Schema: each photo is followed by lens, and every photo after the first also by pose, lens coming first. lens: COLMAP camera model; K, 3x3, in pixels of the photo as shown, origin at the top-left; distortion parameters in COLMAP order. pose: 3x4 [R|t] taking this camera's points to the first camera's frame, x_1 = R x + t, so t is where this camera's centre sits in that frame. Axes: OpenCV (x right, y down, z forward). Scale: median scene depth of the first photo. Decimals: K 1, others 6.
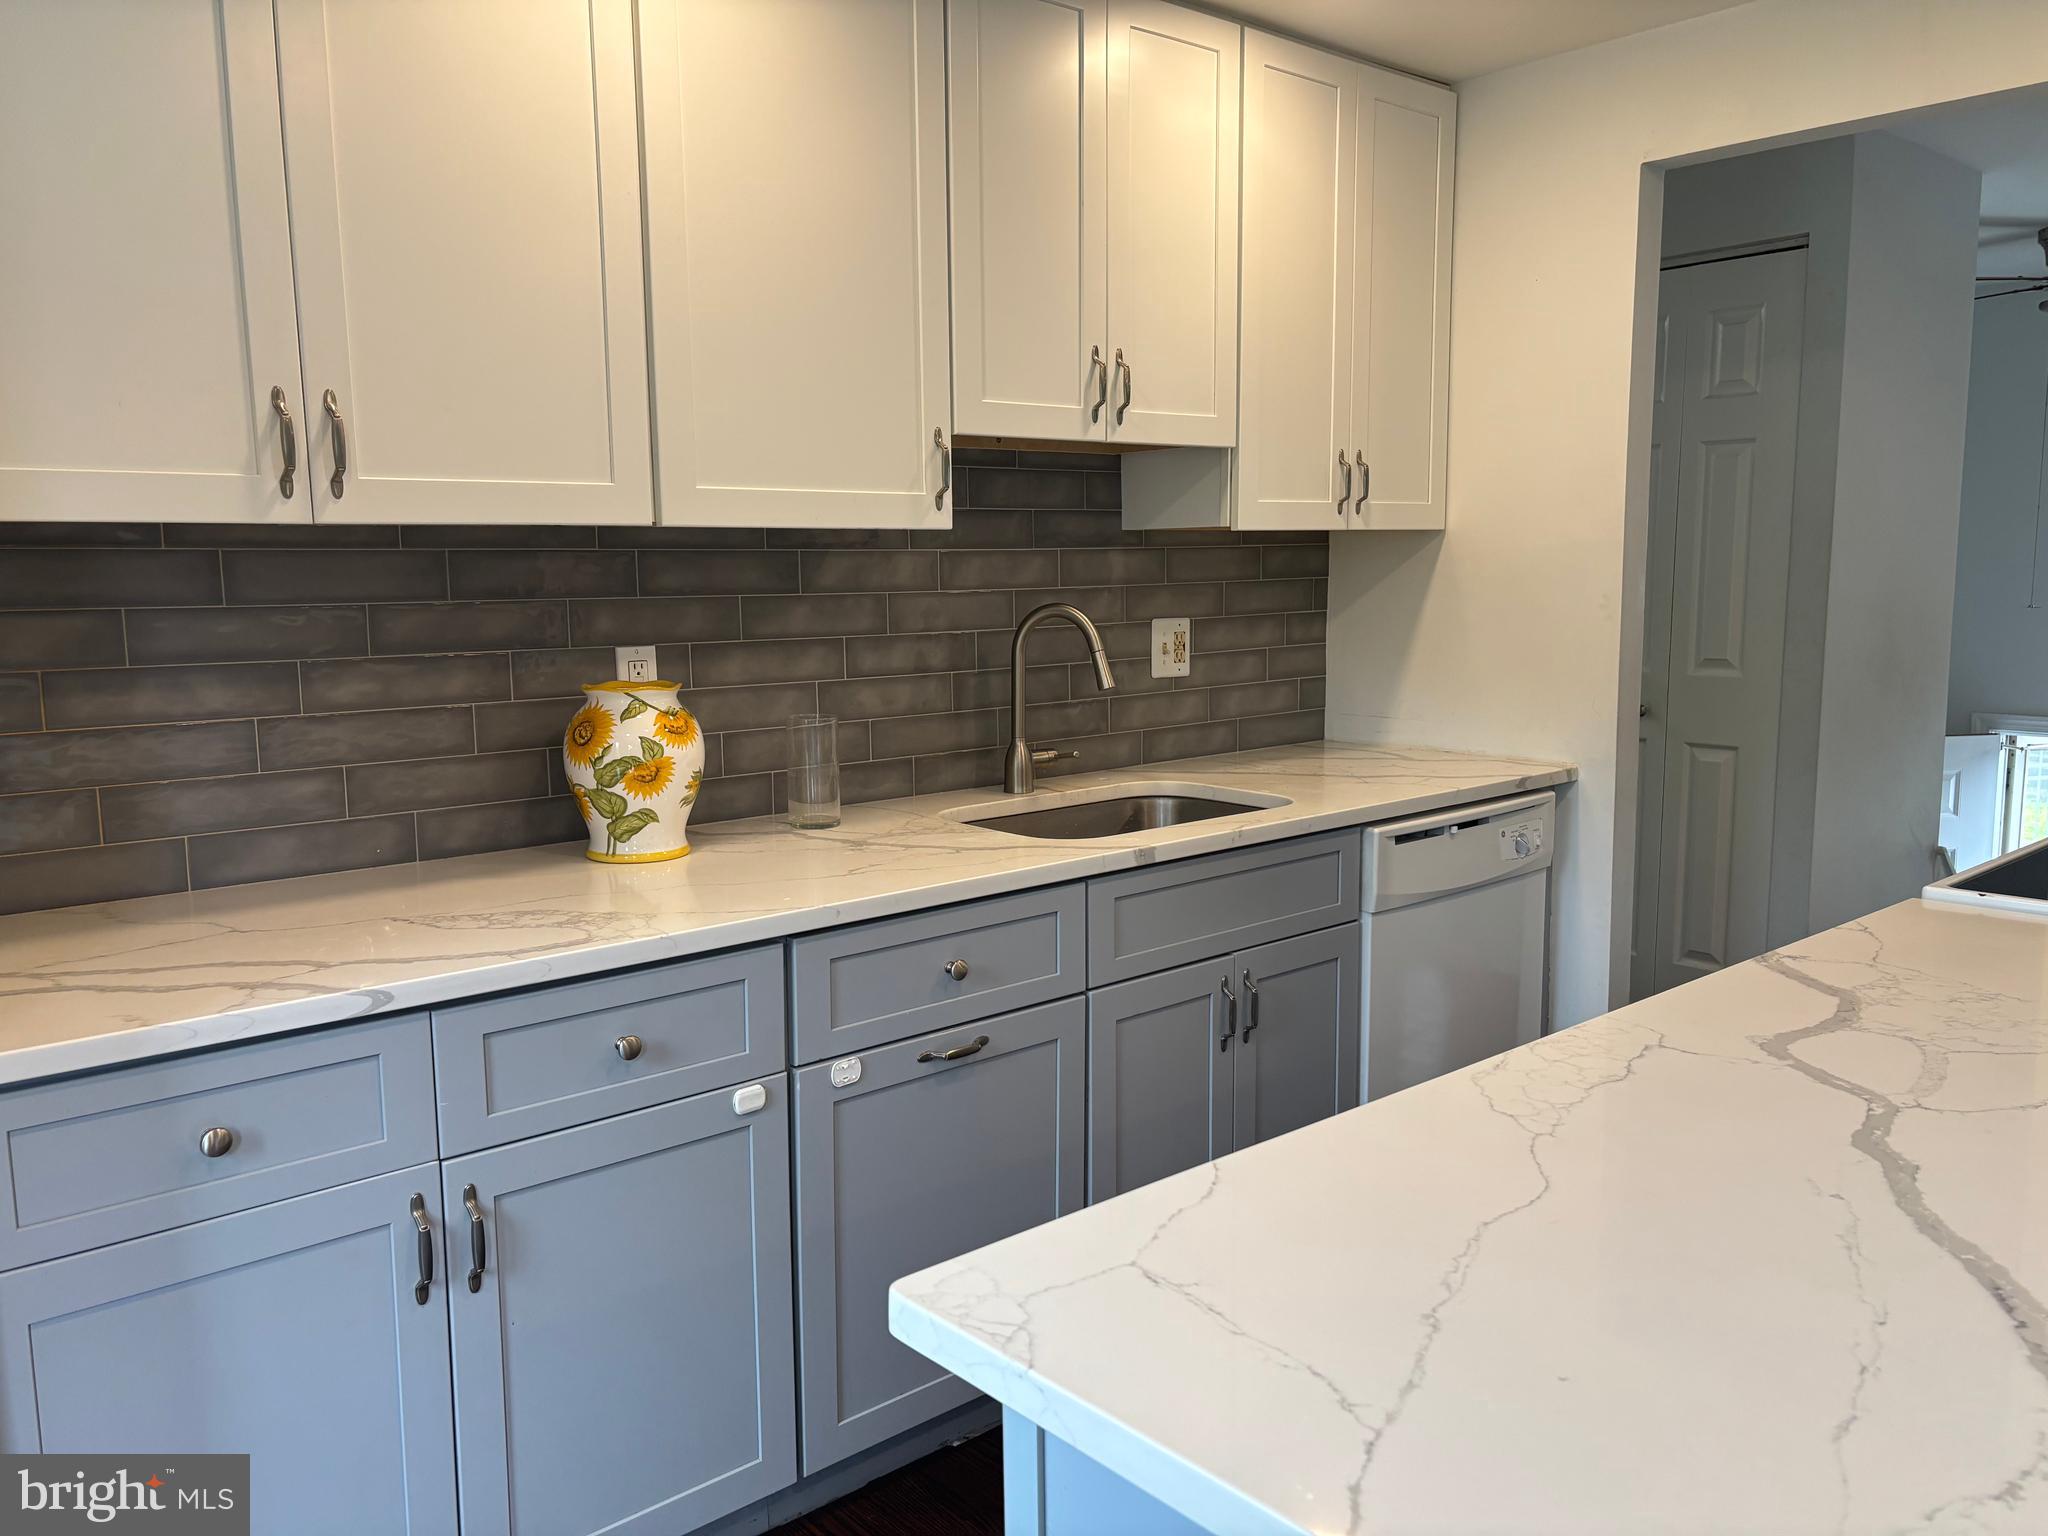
lens RADIAL K [[1556.8, 0, 1001.5], [0, 1556.8, 769.8], [0, 0, 1]] dist [0.050749, -0.000881]
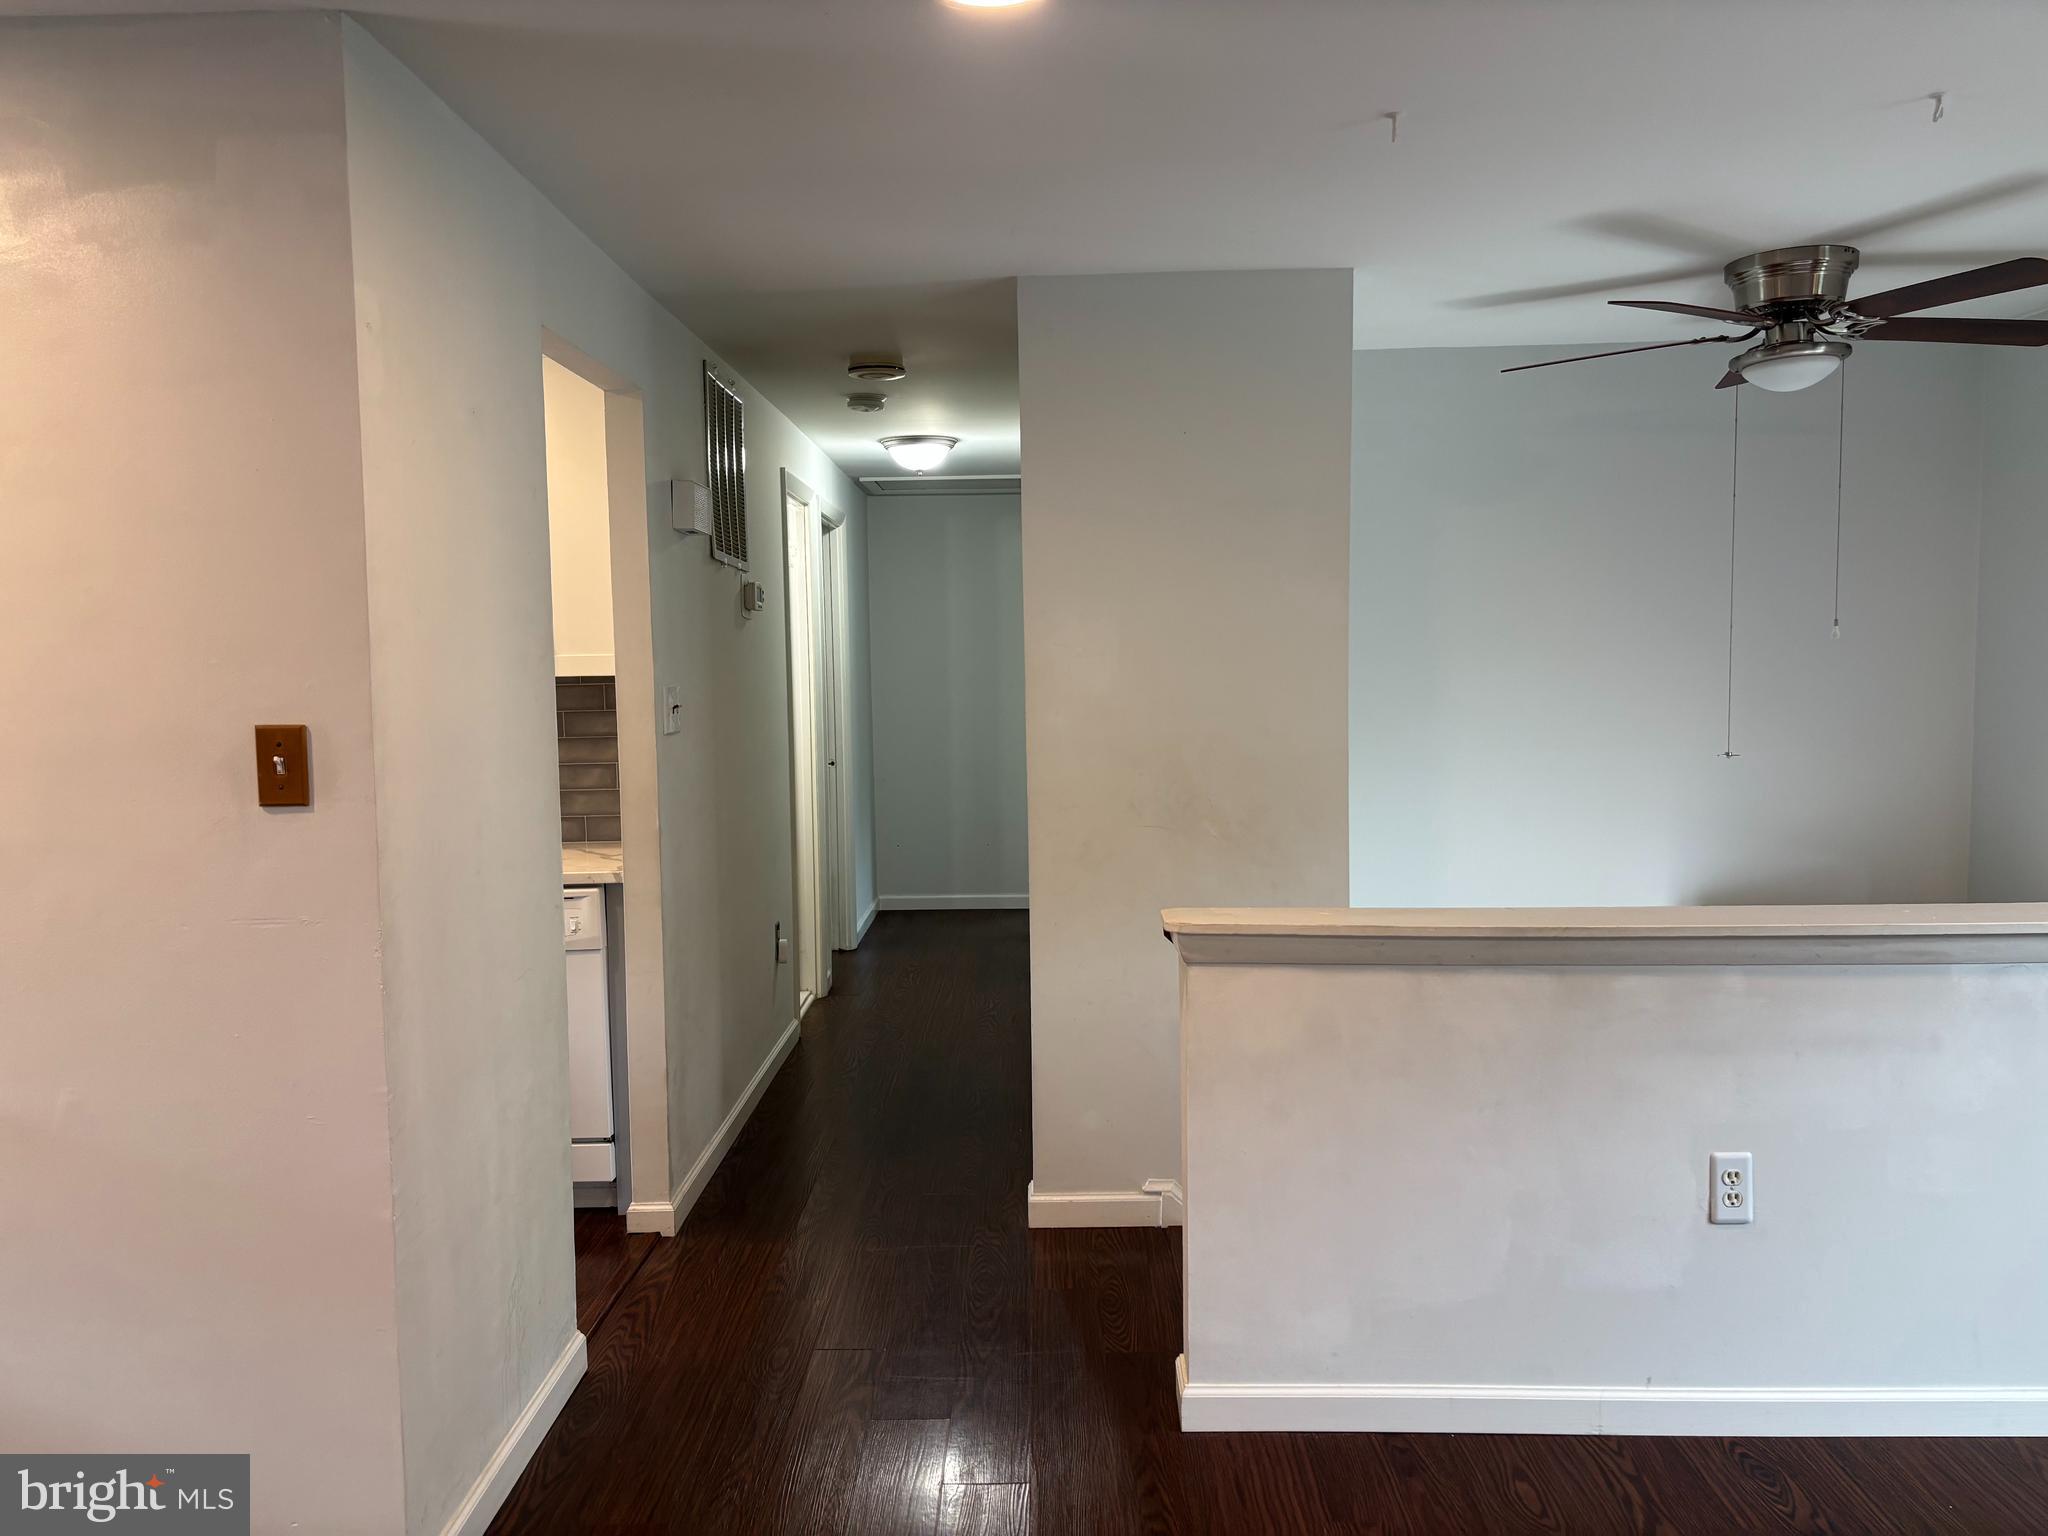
lens RADIAL K [[1559.3, 0, 997.6], [0, 1559.3, 779.5], [0, 0, 1]] dist [0.120798, -0.117963]
pose [[0.740491, 0.049937, -0.670209, 1.683106], [-0.079075, 0.996783, -0.013097, -0.096638], [0.667399, 0.062695, 0.742057, 0.340137]]
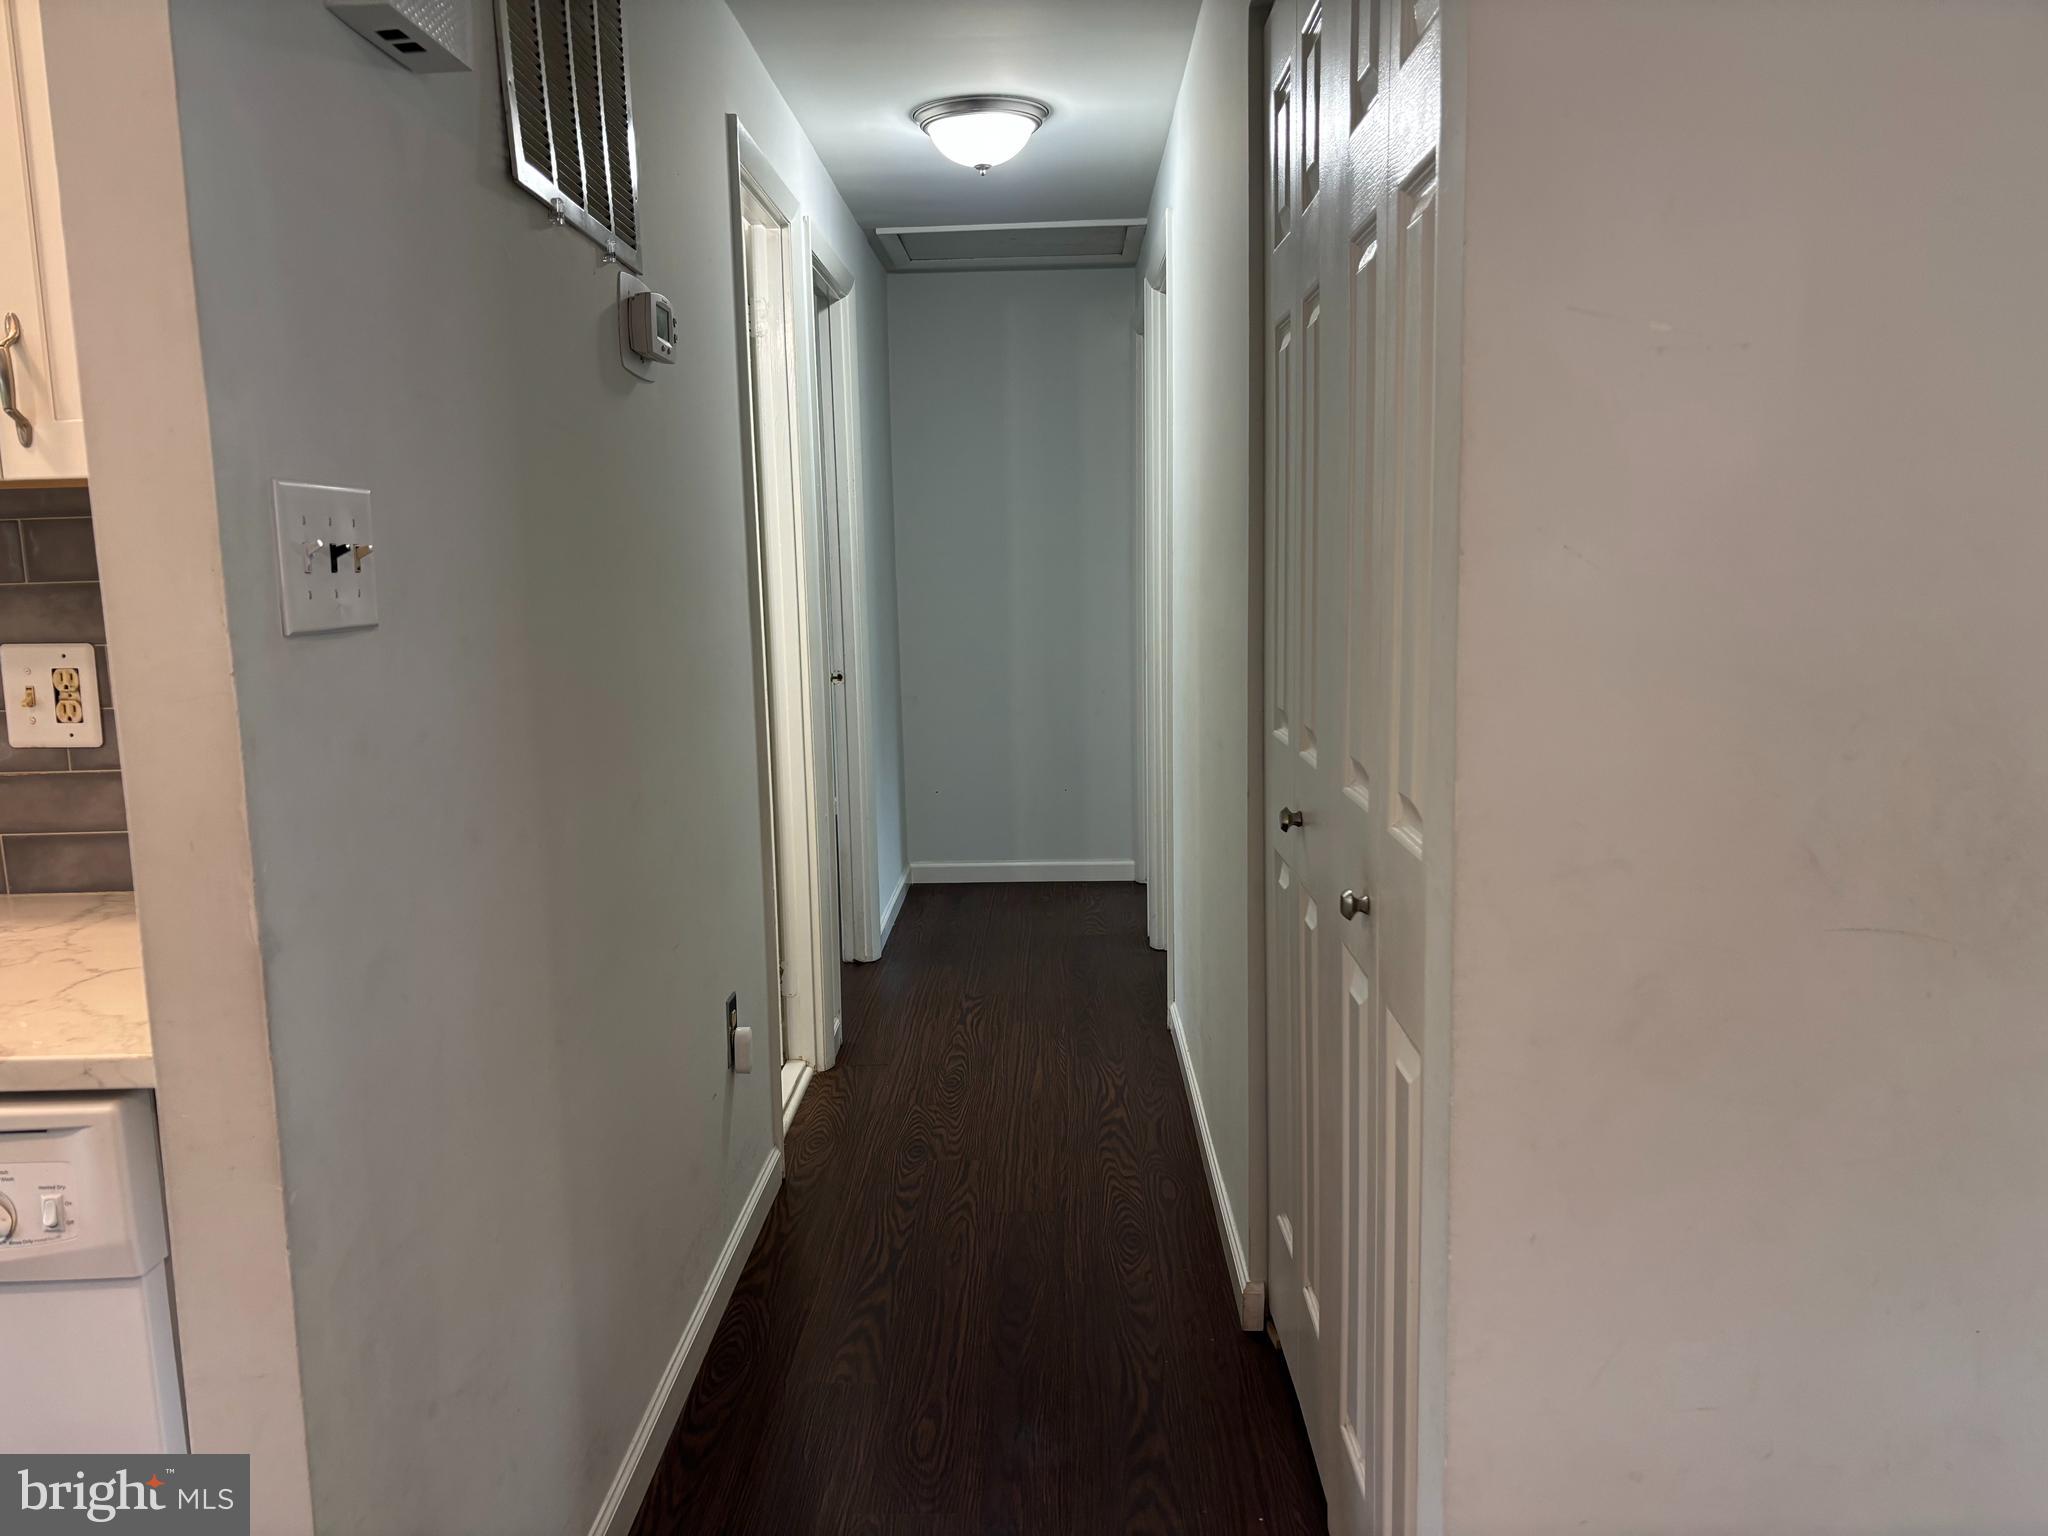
lens RADIAL K [[1541.8, 0, 1024.0], [0, 1541.8, 768.0], [0, 0, 1]] dist [0.110172, -0.090323]
pose [[0.746348, 0.086337, -0.659932, 0.949756], [-0.073418, 0.996179, 0.047295, -0.132422], [0.661494, 0.013153, 0.749835, 1.006187]]
